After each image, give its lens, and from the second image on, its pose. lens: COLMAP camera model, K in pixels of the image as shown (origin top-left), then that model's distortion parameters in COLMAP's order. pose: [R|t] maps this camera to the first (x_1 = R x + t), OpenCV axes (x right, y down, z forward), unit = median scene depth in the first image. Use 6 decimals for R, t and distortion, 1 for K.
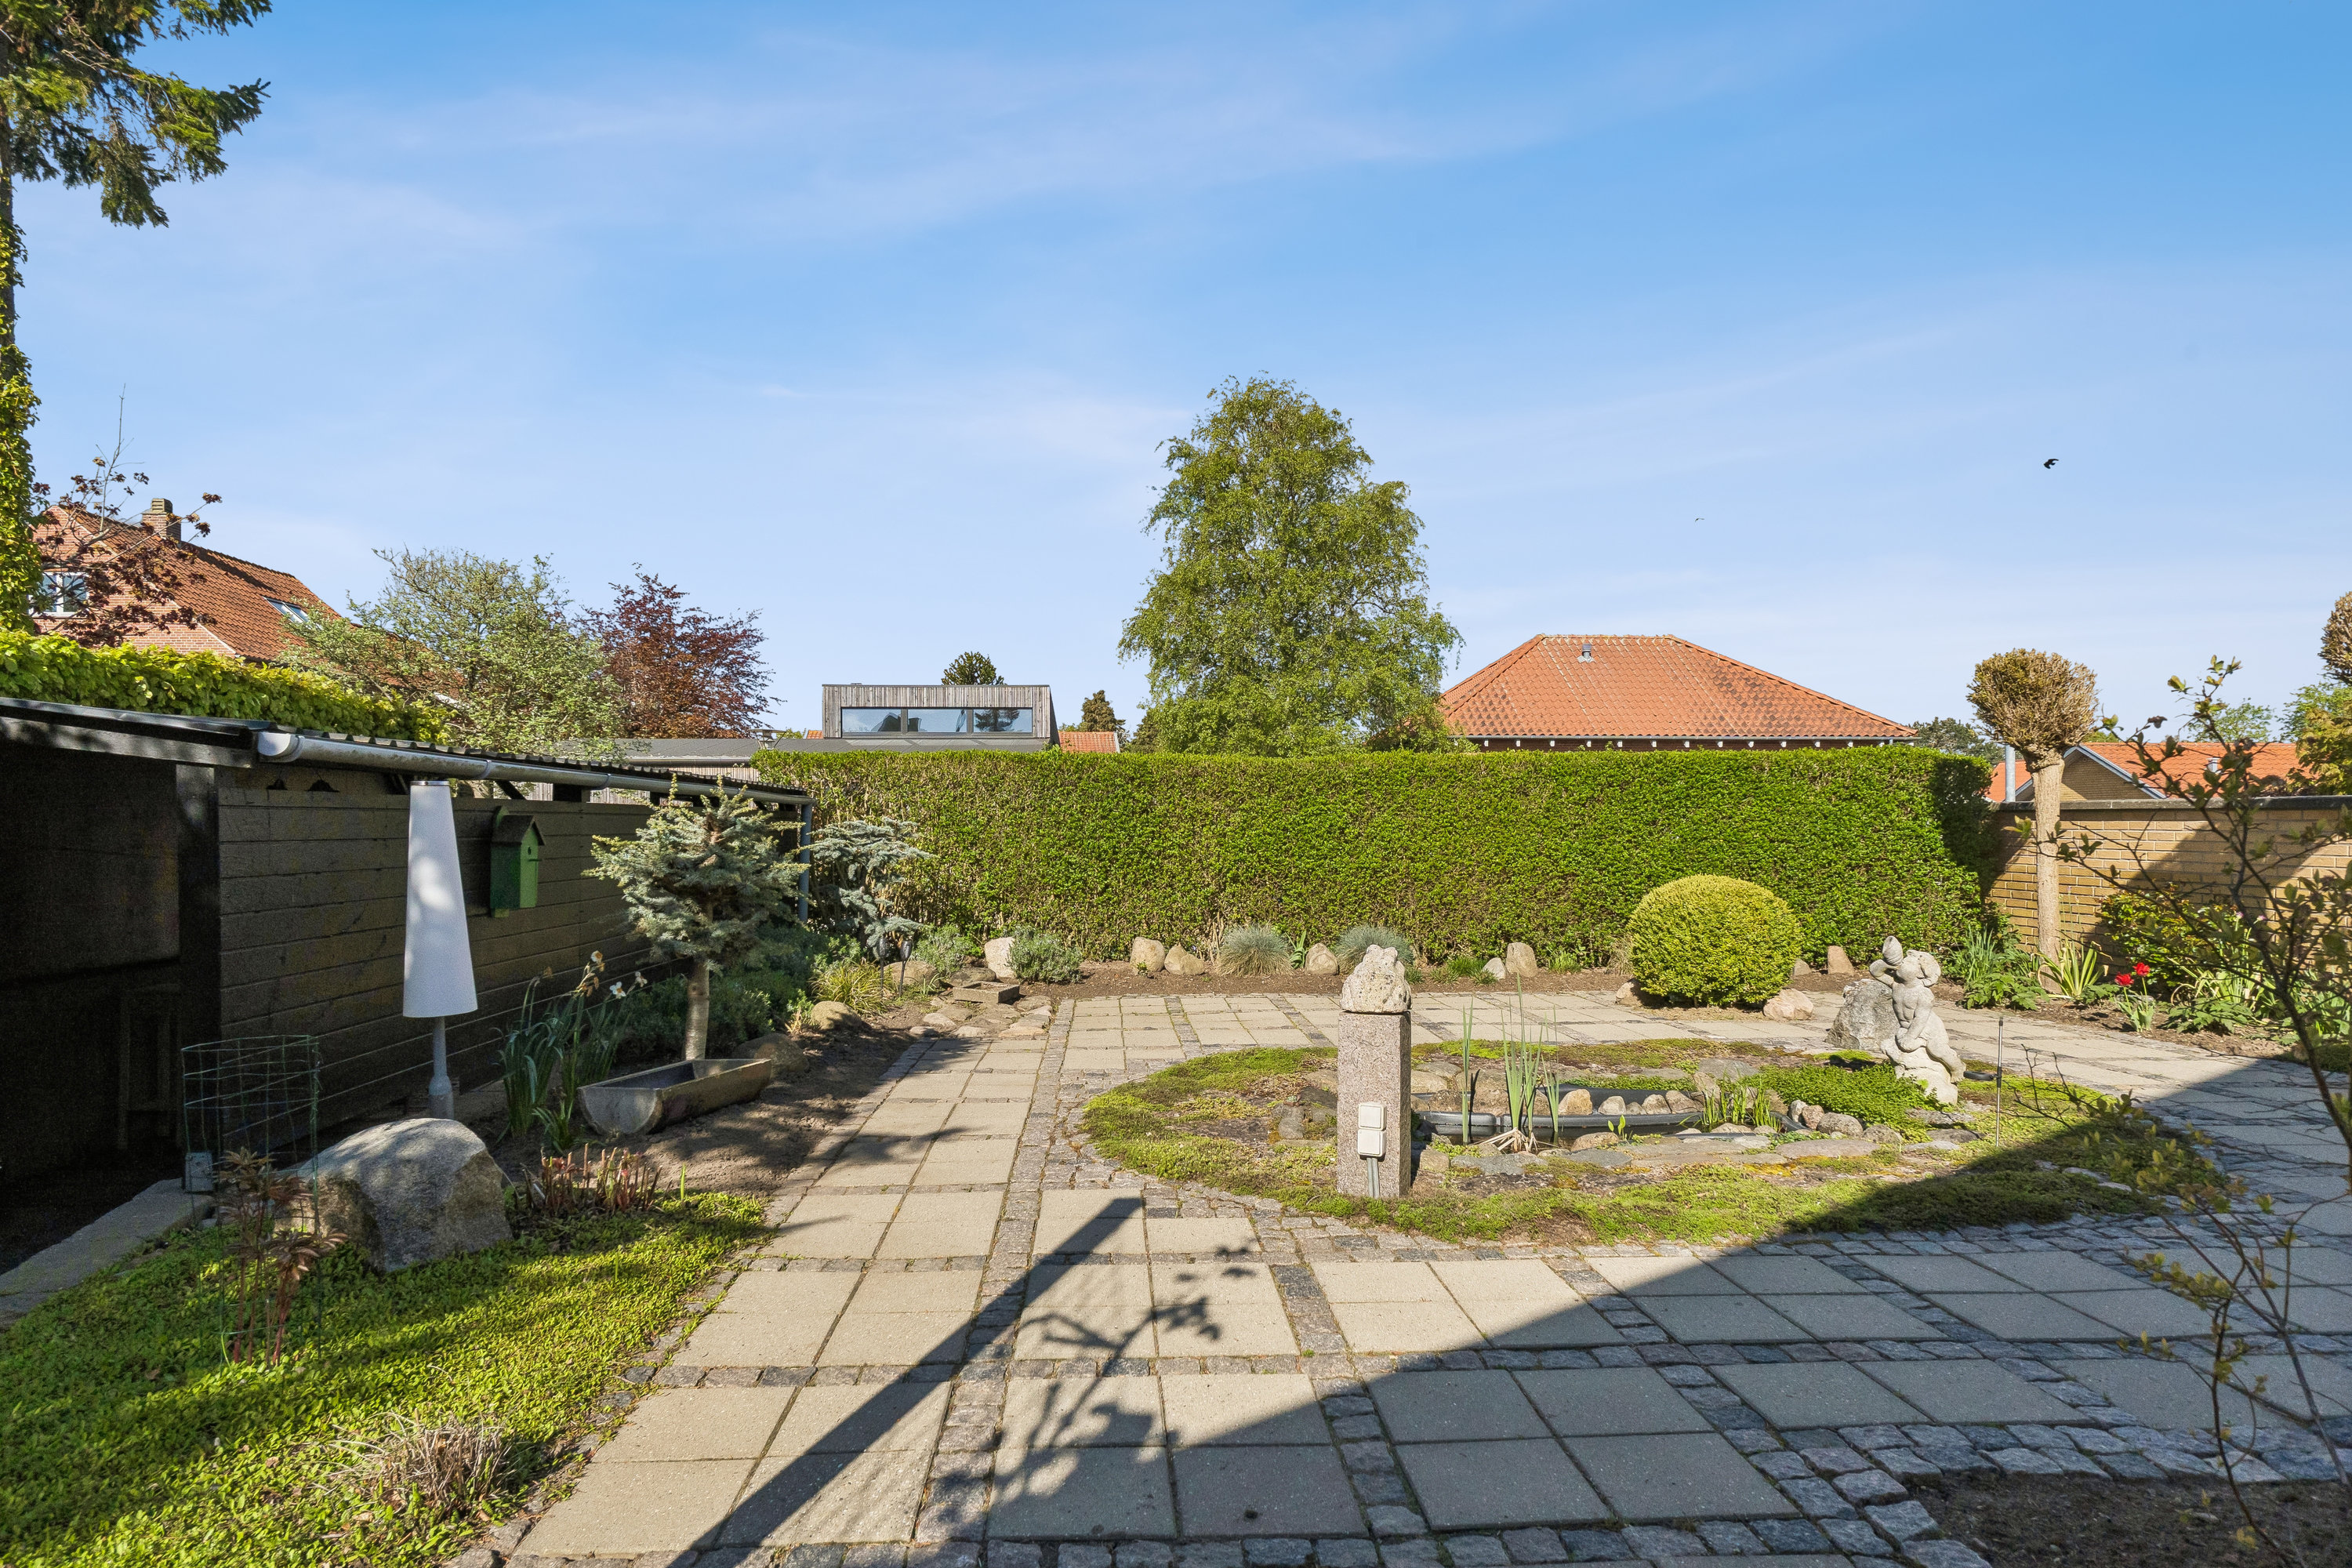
lens RADIAL K [[1351.8, 0, 1175.6], [0, 1351.8, 845.6], [0, 0, 1]] dist [0.001177, -0.000776]
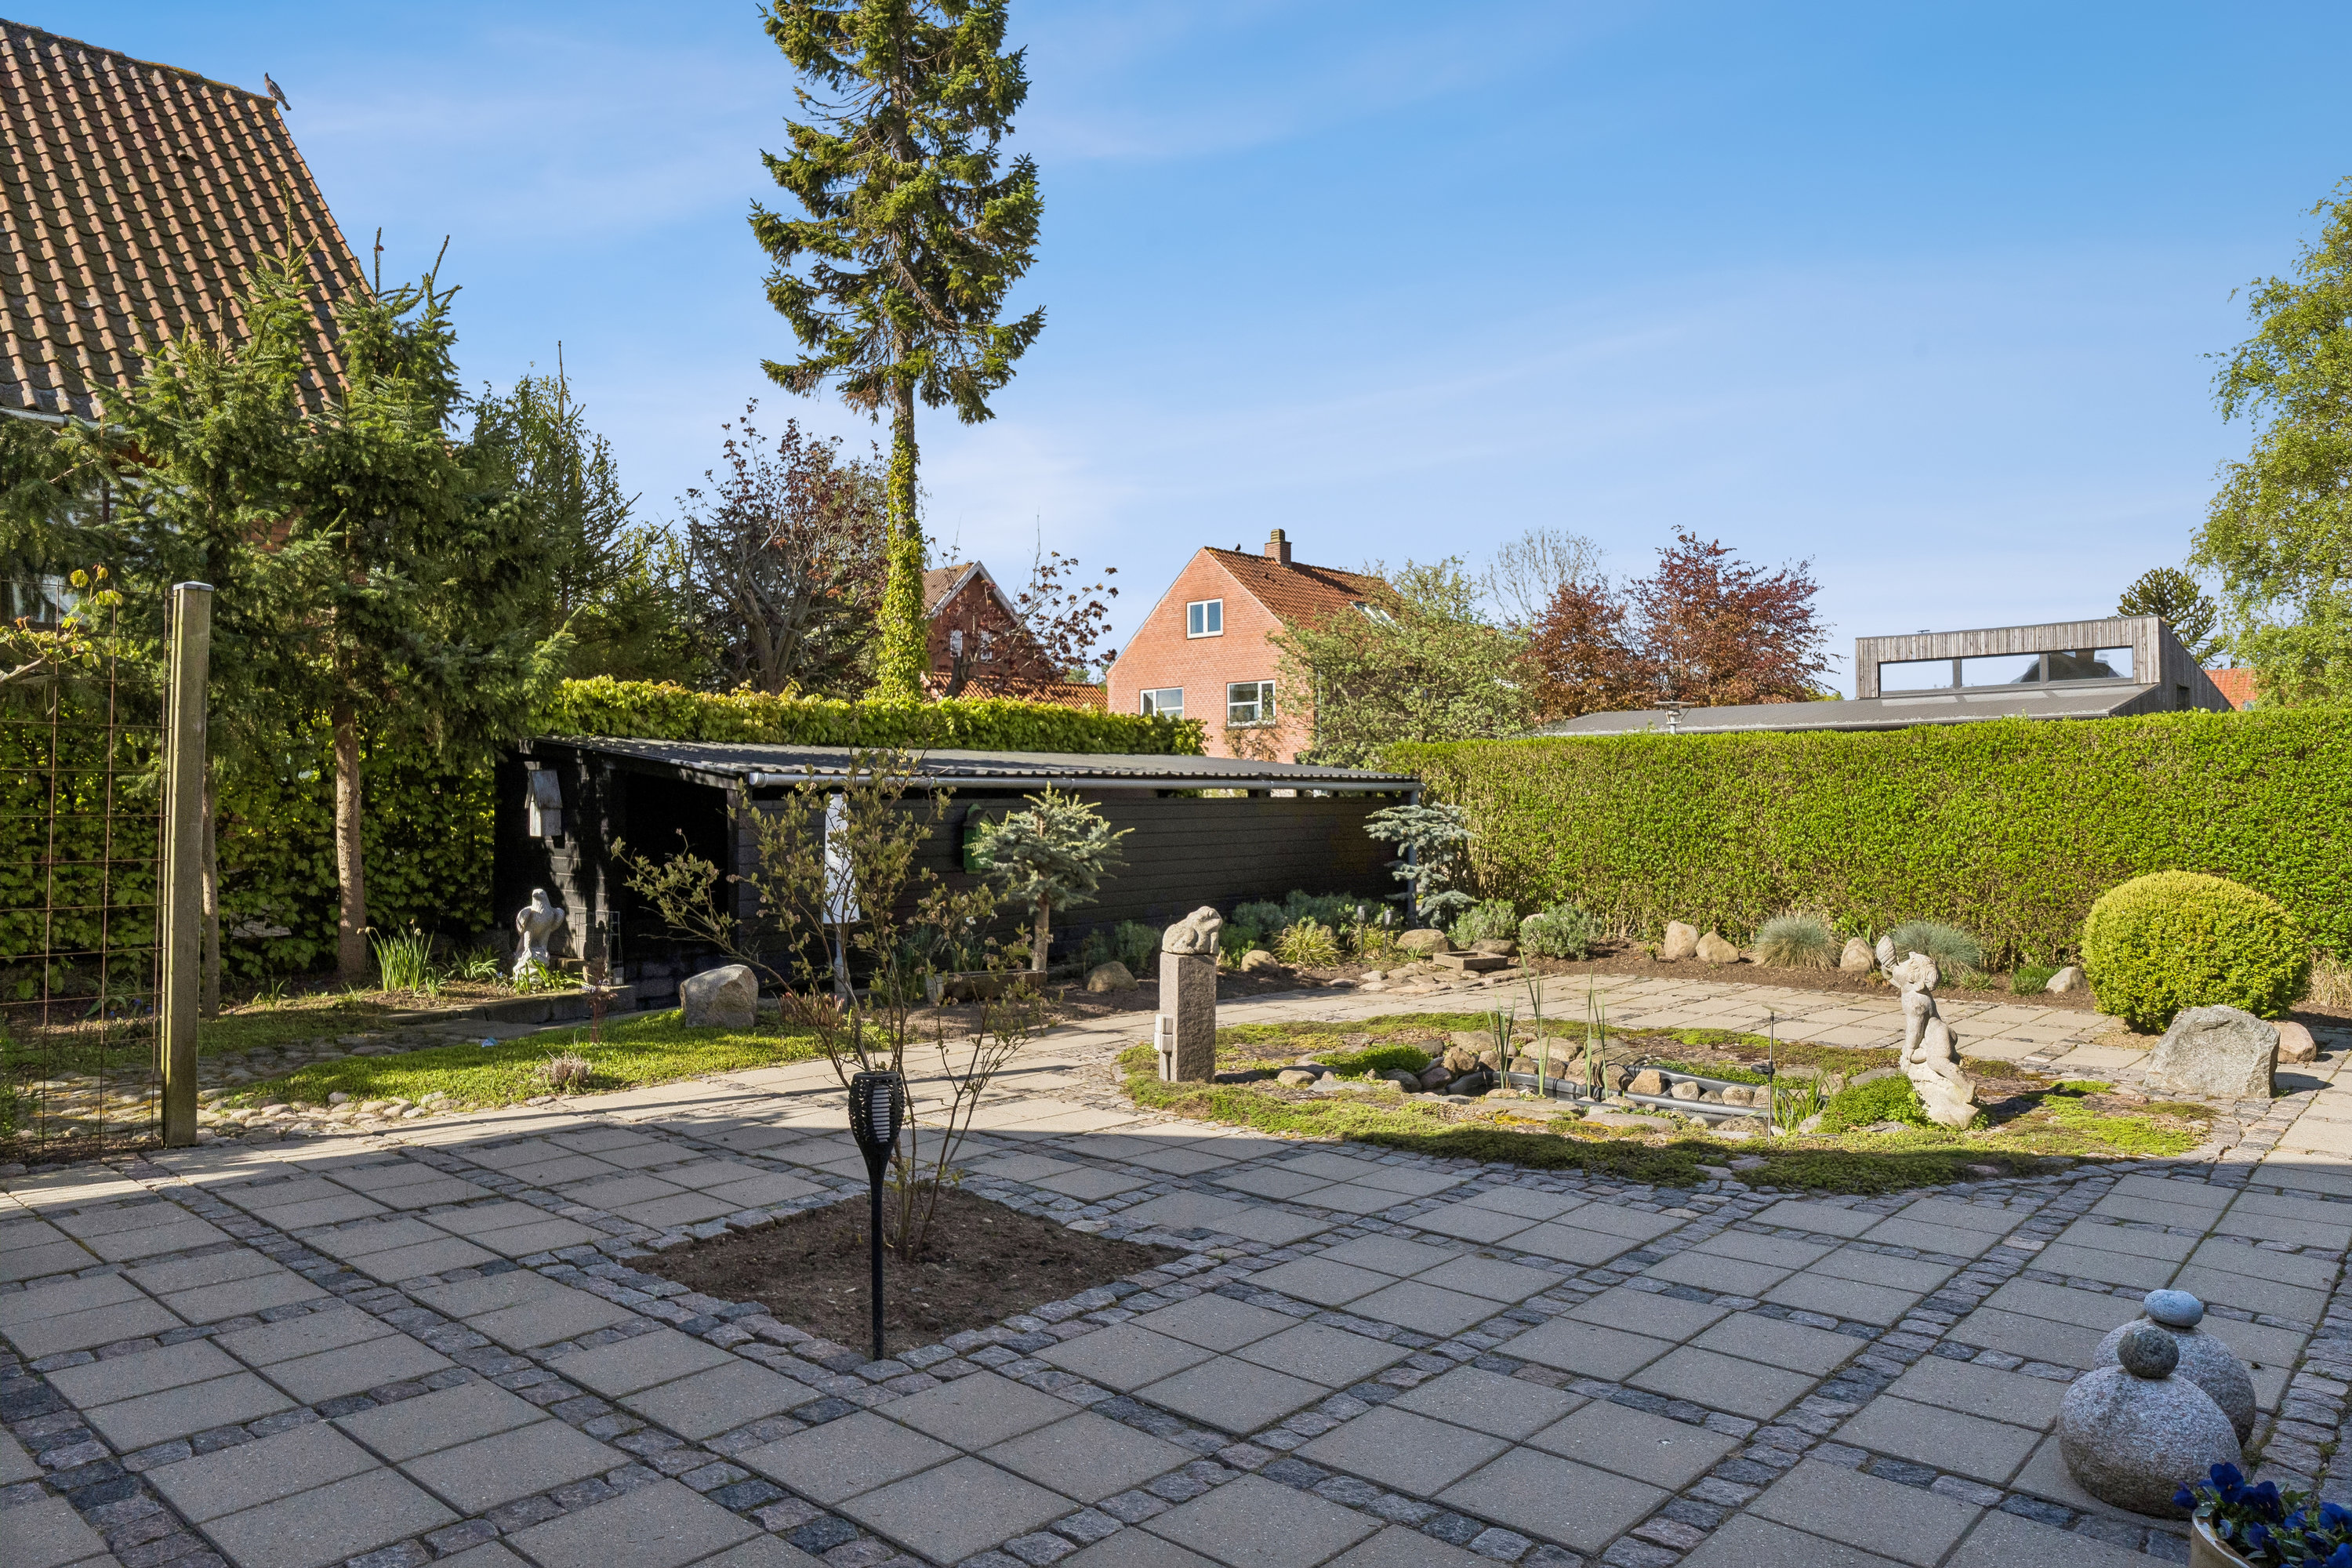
lens RADIAL K [[1539.4, 0, 1176.0], [0, 1539.4, 784.0], [0, 0, 1]] dist [0.001826, -0.000715]
pose [[0.706806, -0.013539, -0.707278, 0.176776], [-0.002546, 0.999762, -0.021683, -0.002567], [0.707403, 0.017126, 0.706603, -0.021517]]
